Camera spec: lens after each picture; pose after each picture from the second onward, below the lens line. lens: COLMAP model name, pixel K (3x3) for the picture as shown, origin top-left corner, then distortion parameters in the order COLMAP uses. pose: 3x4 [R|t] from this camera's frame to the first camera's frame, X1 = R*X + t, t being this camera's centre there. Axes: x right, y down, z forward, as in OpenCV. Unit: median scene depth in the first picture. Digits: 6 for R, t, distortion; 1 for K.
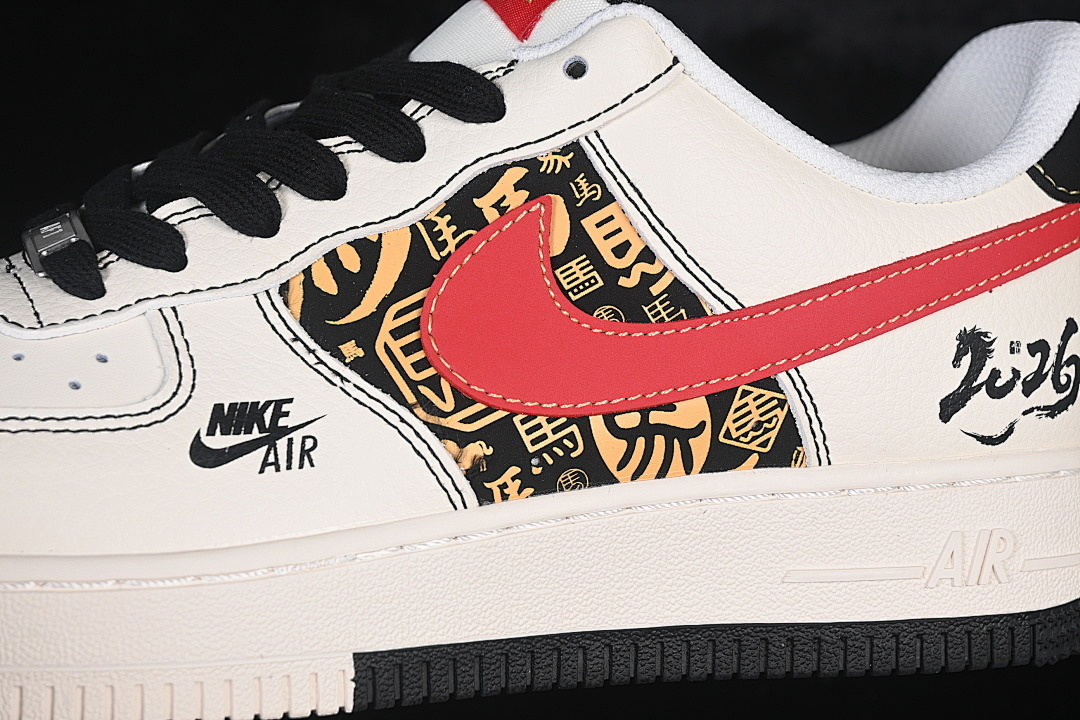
lens RADIAL K [[2300.7, 0, 540.0], [0, 2300.7, 360.0], [0, 0, 1]] dist [0.036574, 0.180101]
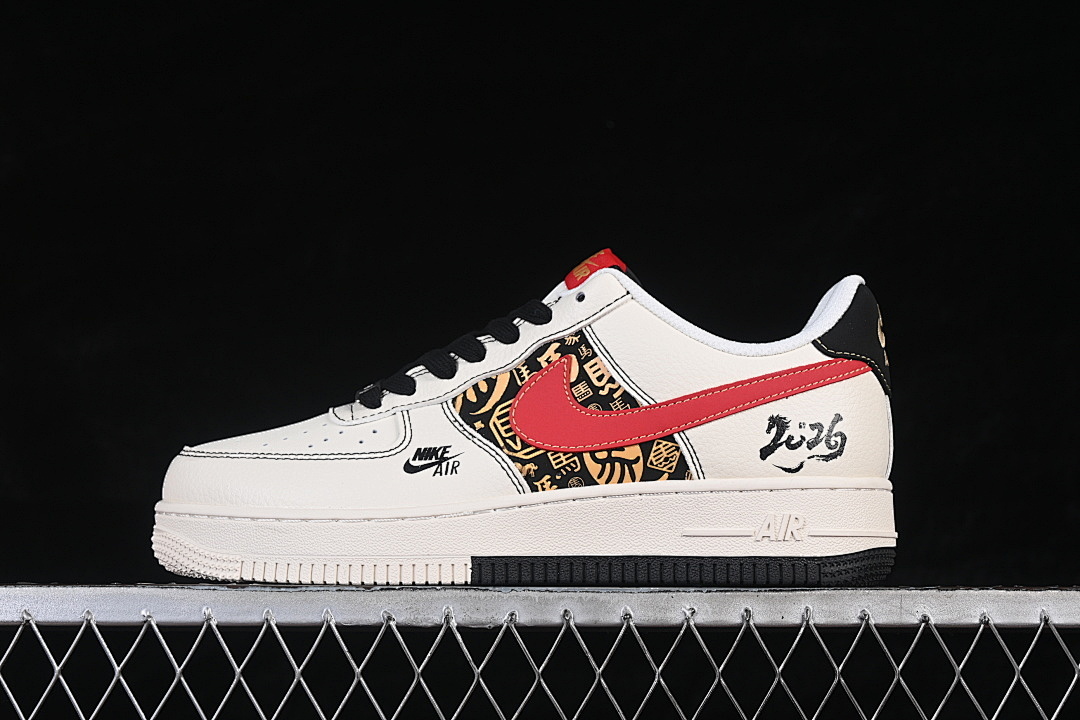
lens RADIAL K [[2300.7, 0, 540.0], [0, 2300.7, 360.0], [0, 0, 1]] dist [0.036574, 0.180101]
pose [[0.950267, -0.039145, -0.308966, 0.654752], [-0.021276, 0.981592, -0.189801, 0.350156], [0.310709, 0.186935, 0.931942, -1.051666]]
